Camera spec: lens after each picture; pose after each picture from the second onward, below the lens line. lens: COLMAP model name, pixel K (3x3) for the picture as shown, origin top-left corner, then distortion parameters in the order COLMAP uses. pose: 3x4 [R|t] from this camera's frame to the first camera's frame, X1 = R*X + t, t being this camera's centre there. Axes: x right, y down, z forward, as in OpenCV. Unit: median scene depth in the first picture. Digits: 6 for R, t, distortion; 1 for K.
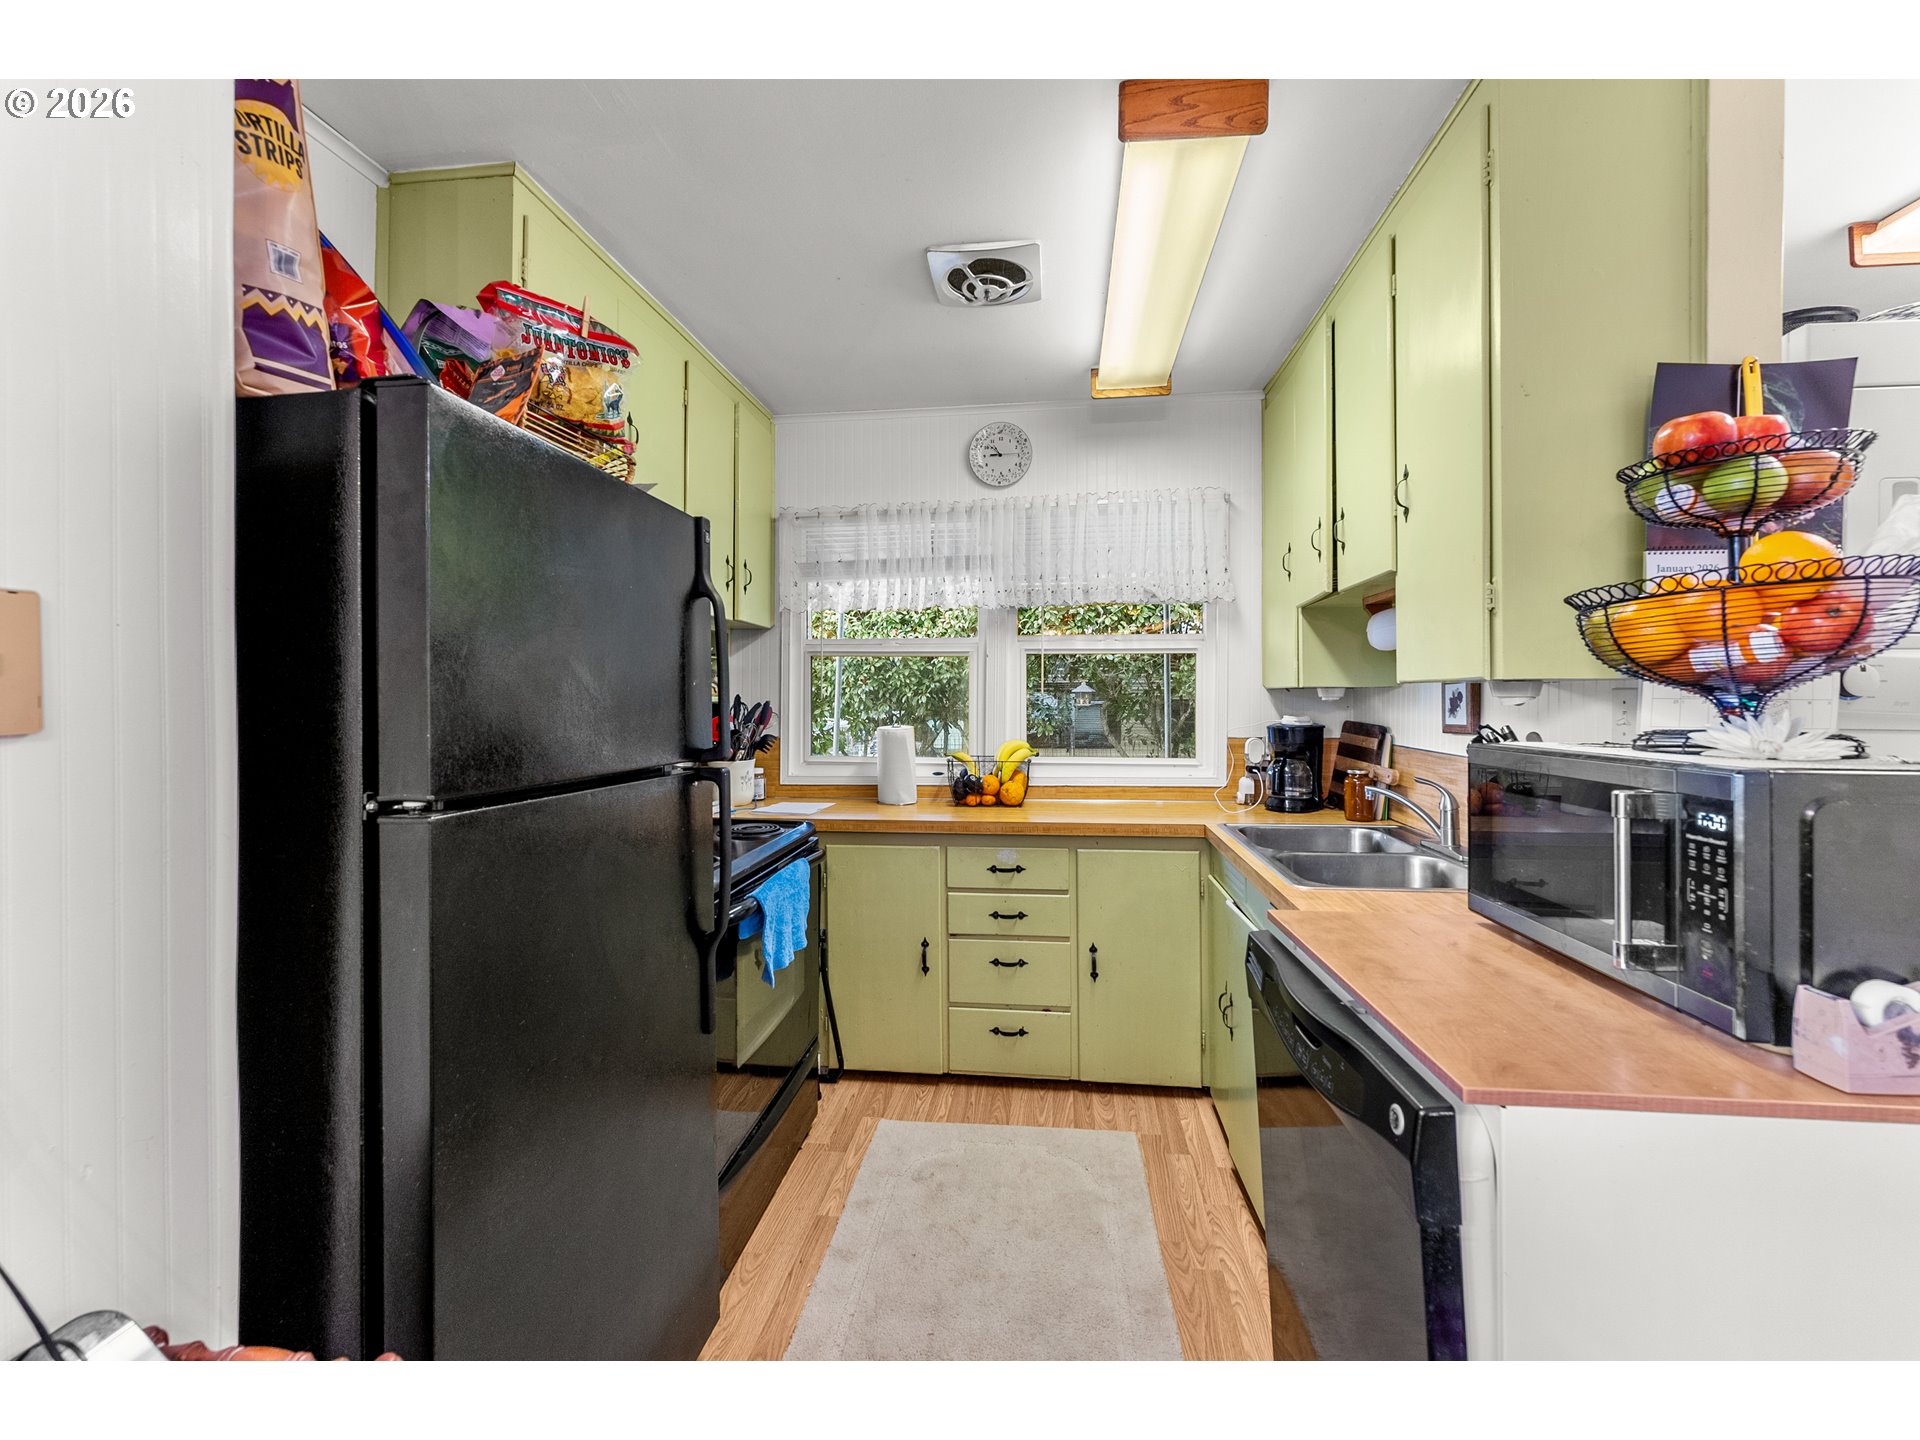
lens RADIAL K [[789.5, 0, 959.9], [0, 789.5, 675.9], [0, 0, 1]] dist [-0.000126, 0.000071]
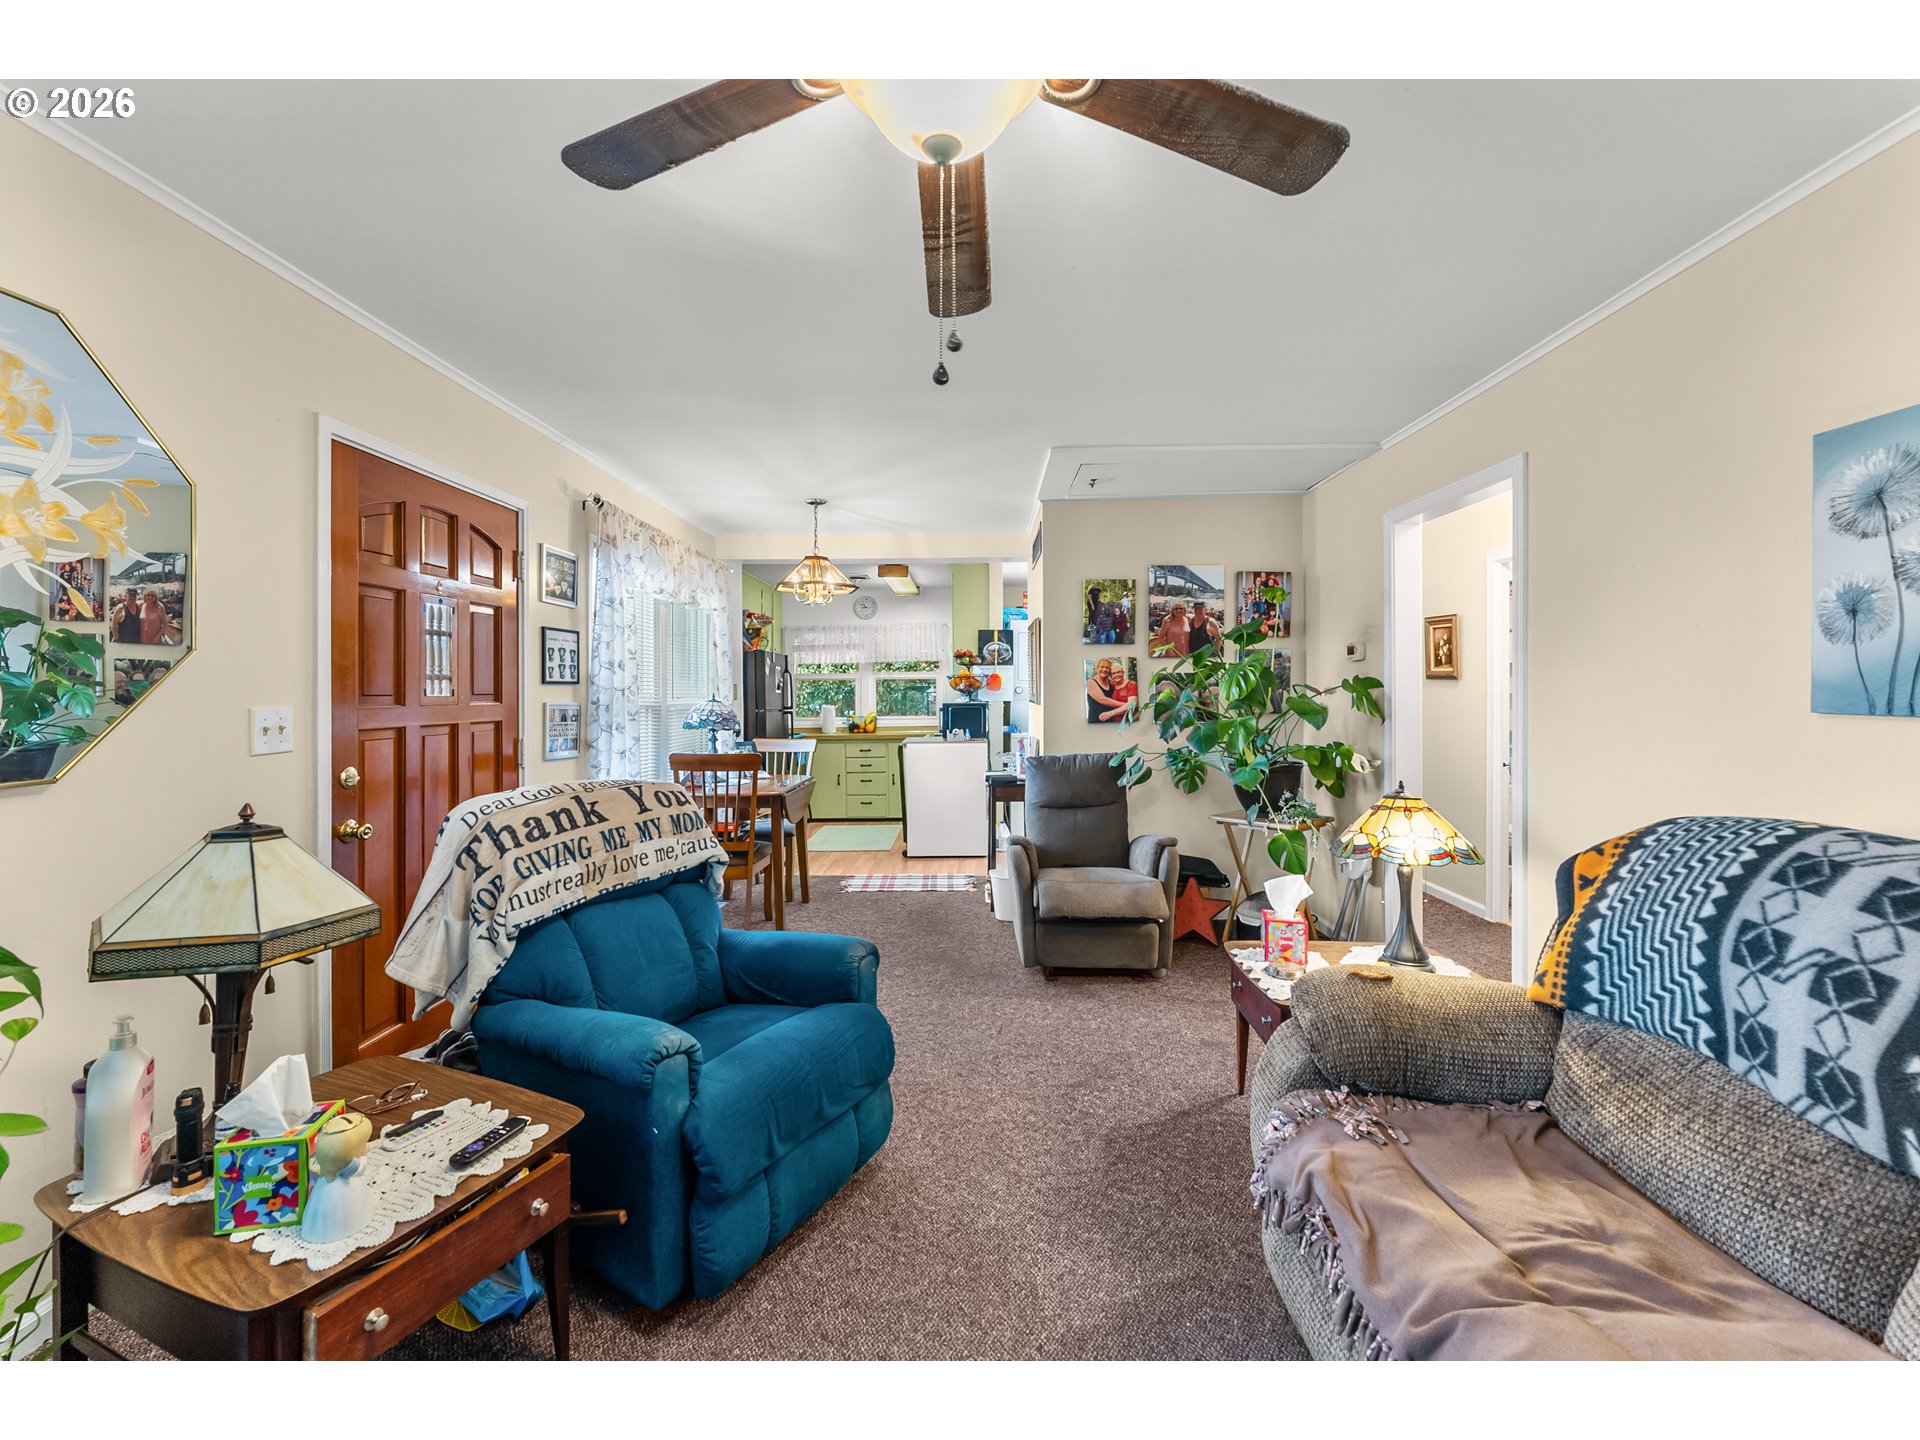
lens RADIAL K [[780.4, 0, 960.0], [0, 780.4, 703.8], [0, 0, 1]] dist [0.001071, 0.000308]
pose [[0.995092, -0.009772, 0.098467, 0.128897], [0.005968, 0.999227, 0.038854, -0.057103], [-0.098770, -0.038076, 0.994382, -2.088806]]
